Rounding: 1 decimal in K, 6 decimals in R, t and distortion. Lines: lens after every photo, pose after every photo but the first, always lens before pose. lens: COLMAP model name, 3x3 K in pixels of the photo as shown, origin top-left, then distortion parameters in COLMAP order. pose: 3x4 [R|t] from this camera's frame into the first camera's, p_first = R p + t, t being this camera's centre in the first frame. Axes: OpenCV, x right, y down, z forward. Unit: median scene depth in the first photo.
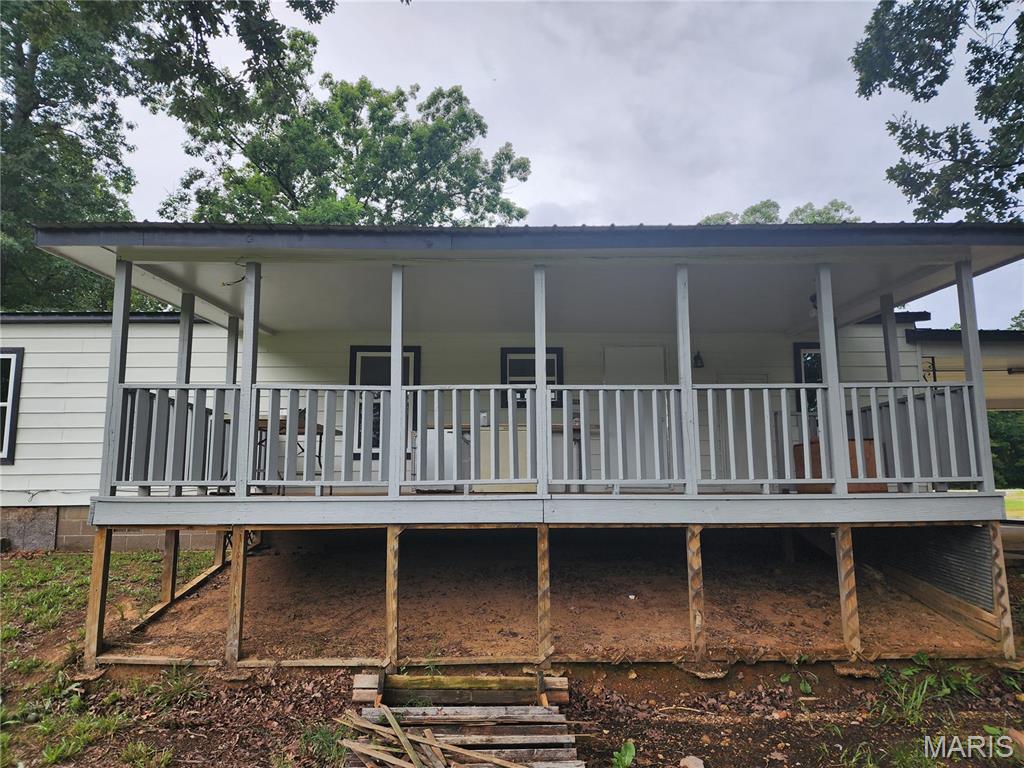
lens RADIAL K [[684.2, 0, 510.5], [0, 684.2, 390.0], [0, 0, 1]] dist [0.071863, -0.062700]
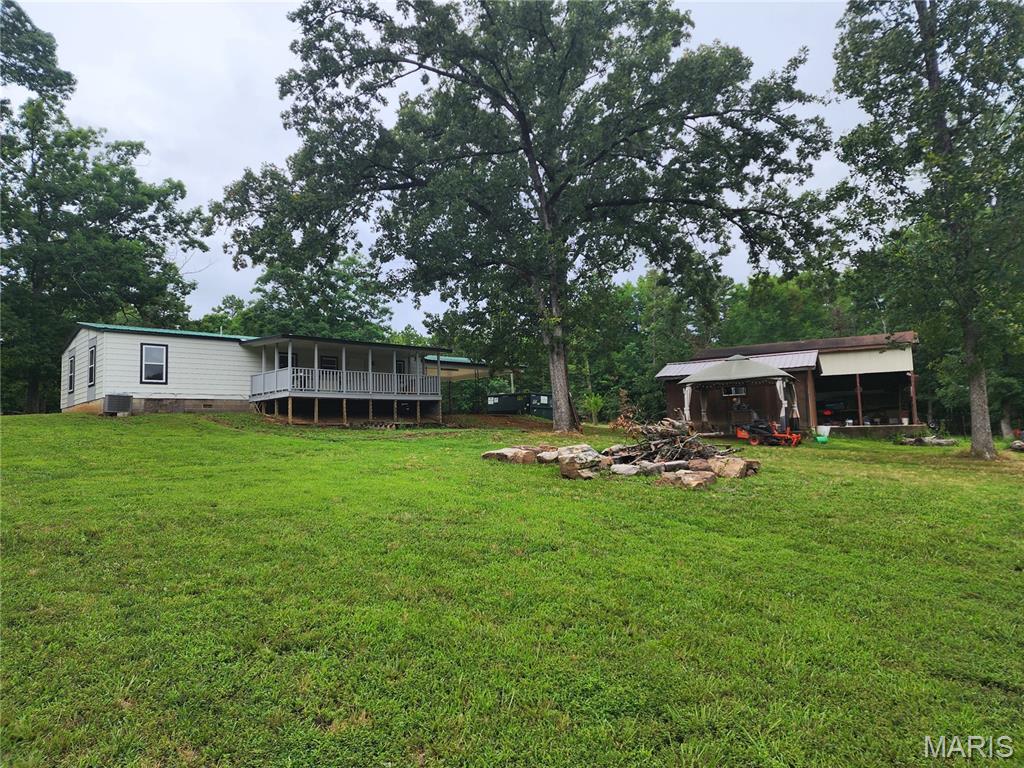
lens RADIAL K [[684.2, 0, 510.5], [0, 684.2, 390.0], [0, 0, 1]] dist [0.071863, -0.062700]
pose [[0.735064, 0.034440, 0.677123, -1.639501], [-0.071308, 0.997097, 0.026695, -0.051342], [-0.674238, -0.067906, 0.735386, -2.143480]]
